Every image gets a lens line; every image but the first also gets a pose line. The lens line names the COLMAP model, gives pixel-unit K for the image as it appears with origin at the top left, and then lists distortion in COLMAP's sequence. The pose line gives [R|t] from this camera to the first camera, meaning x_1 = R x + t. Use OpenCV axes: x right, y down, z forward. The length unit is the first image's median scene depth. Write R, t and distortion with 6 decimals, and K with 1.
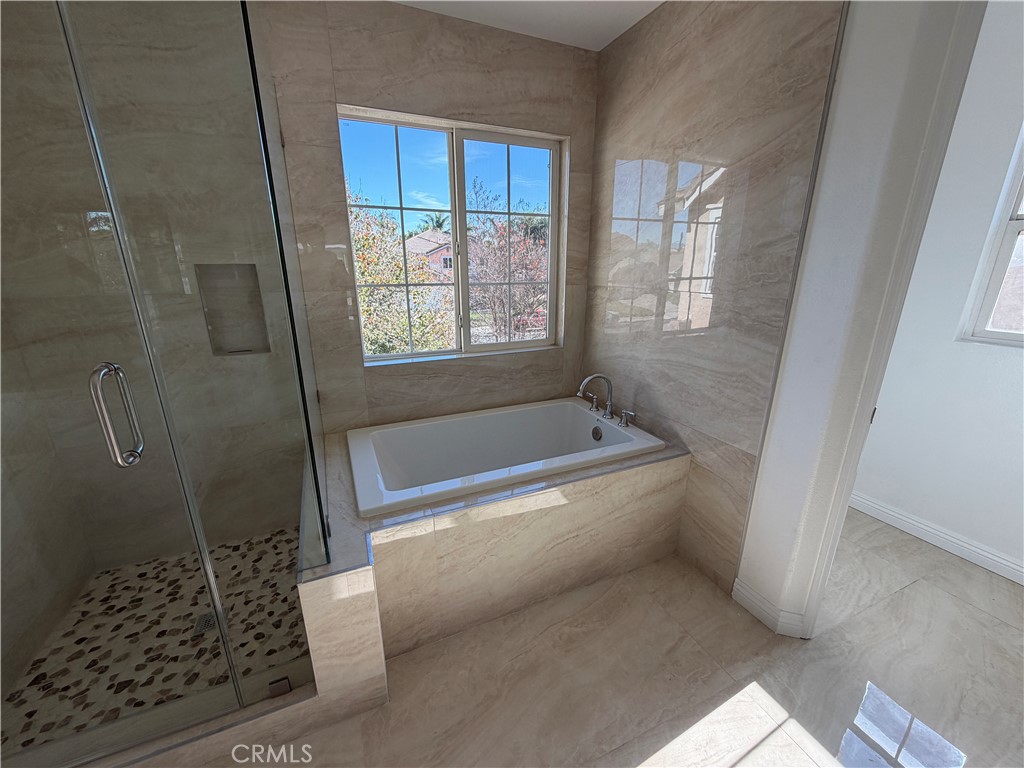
lens RADIAL K [[407.7, 0, 510.9], [0, 407.7, 386.8], [0, 0, 1]] dist [-0.001313, -0.000105]
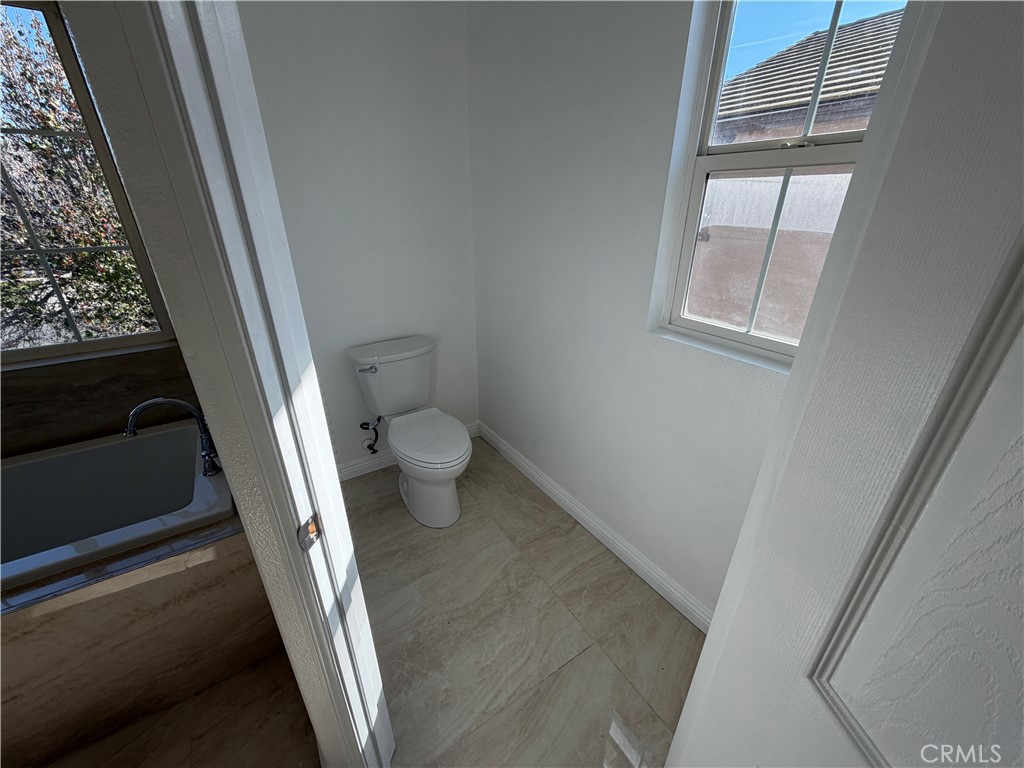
lens RADIAL K [[407.7, 0, 510.9], [0, 407.7, 386.8], [0, 0, 1]] dist [-0.001313, -0.000105]
pose [[0.986834, -0.063842, 0.148604, 0.745735], [0.043131, 0.989403, 0.138641, -0.129684], [-0.155880, -0.130407, 0.979130, 0.315629]]
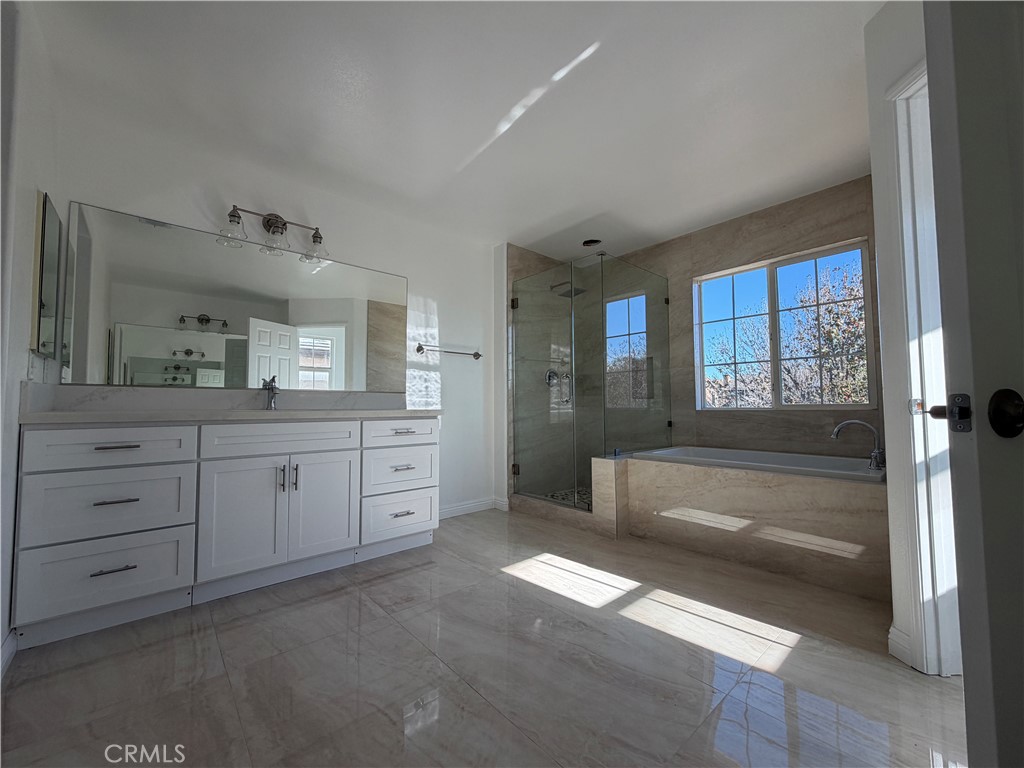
lens RADIAL K [[407.7, 0, 510.9], [0, 407.7, 386.8], [0, 0, 1]] dist [-0.001313, -0.000105]
pose [[0.299565, -0.049253, -0.952804, 1.106124], [-0.269060, 0.953771, -0.133896, 0.314283], [0.915351, 0.296471, 0.272464, -0.211840]]
